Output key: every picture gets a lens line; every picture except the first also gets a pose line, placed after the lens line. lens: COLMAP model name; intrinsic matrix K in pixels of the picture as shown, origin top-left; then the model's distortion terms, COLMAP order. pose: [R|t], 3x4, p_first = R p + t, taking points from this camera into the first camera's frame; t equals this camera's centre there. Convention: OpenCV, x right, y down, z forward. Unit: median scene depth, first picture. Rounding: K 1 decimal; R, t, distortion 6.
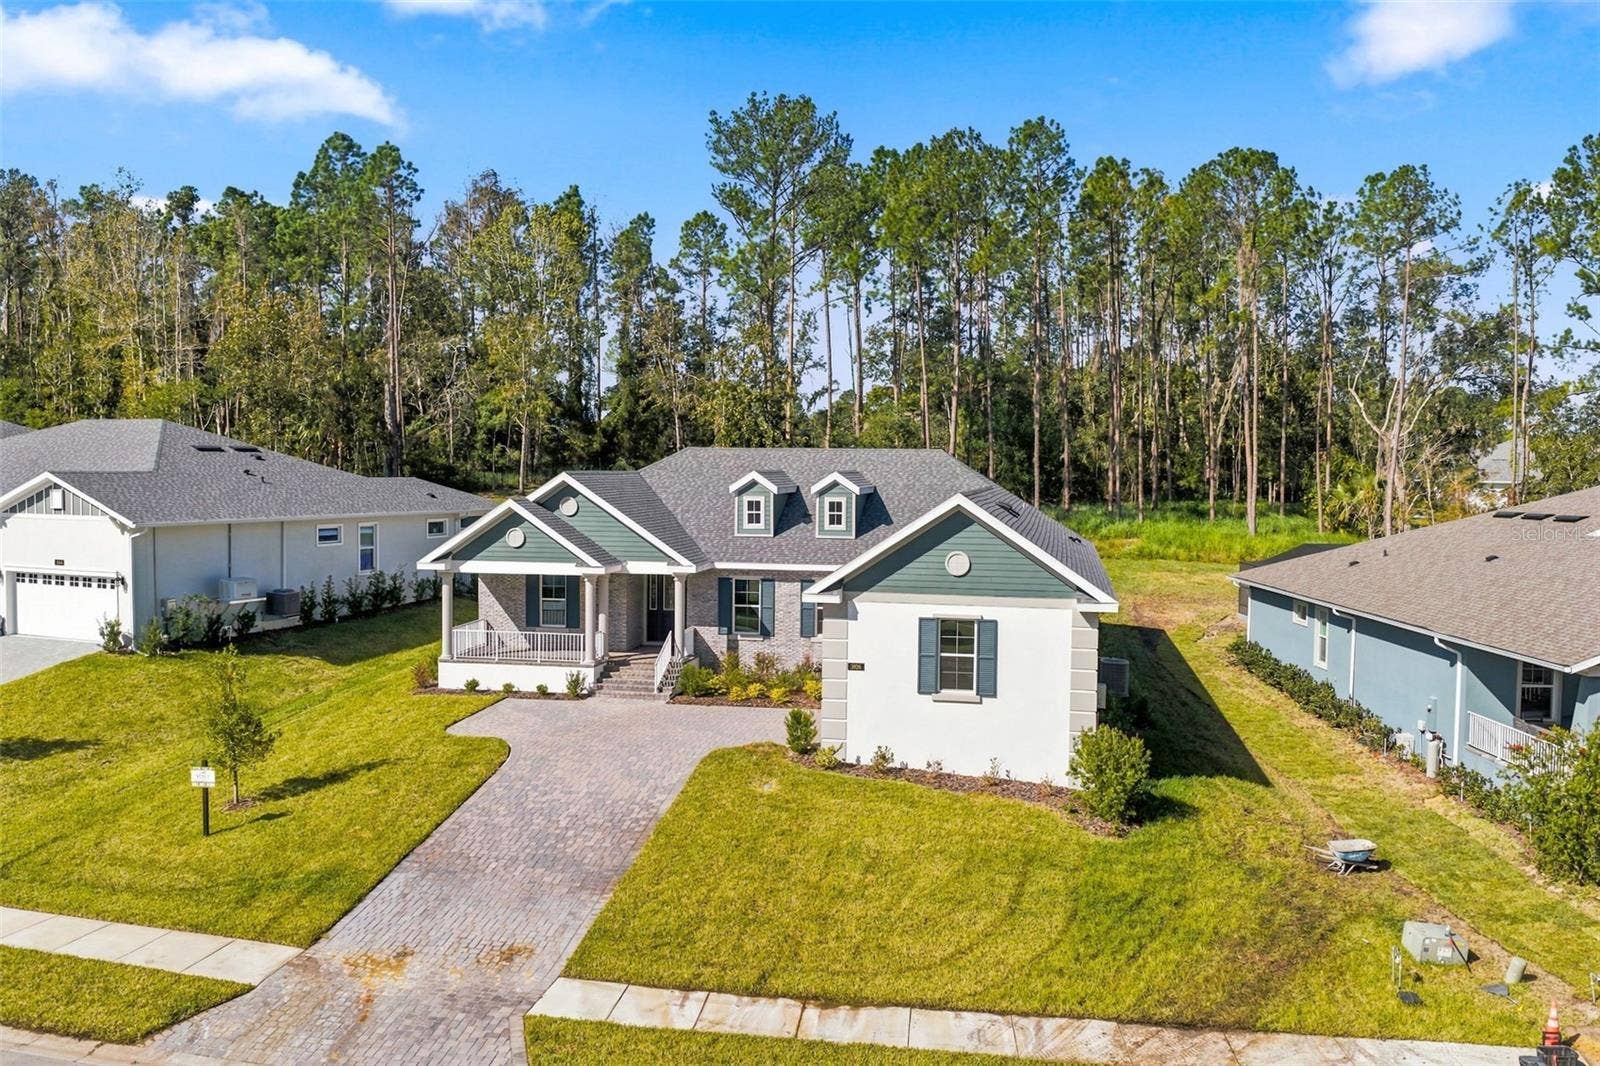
lens RADIAL K [[1329.6, 0, 800.0], [0, 1329.6, 531.8], [0, 0, 1]] dist [0.020806, -0.038174]
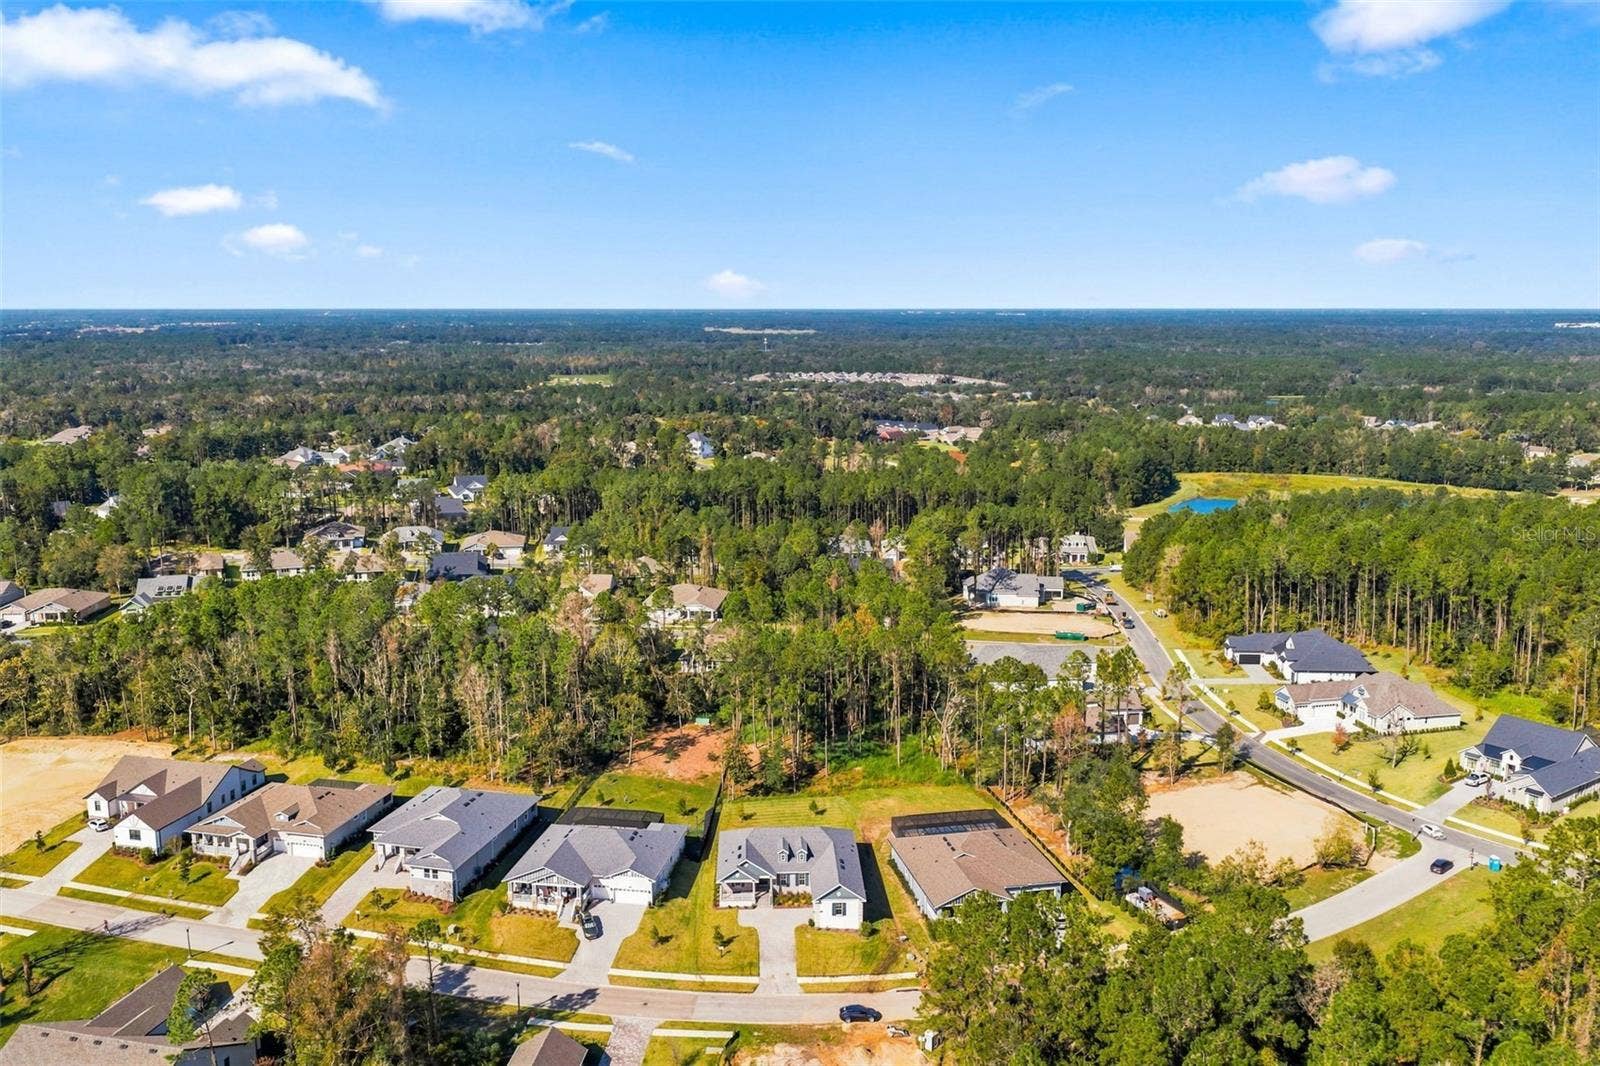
lens RADIAL K [[1329.6, 0, 798.5], [0, 1329.6, 529.1], [0, 0, 1]] dist [0.020806, -0.038174]
pose [[0.974734, -0.050041, 0.217692, -1.205617], [0.023143, 0.991963, 0.124395, -2.221594], [-0.222167, -0.116214, 0.968058, -4.276657]]
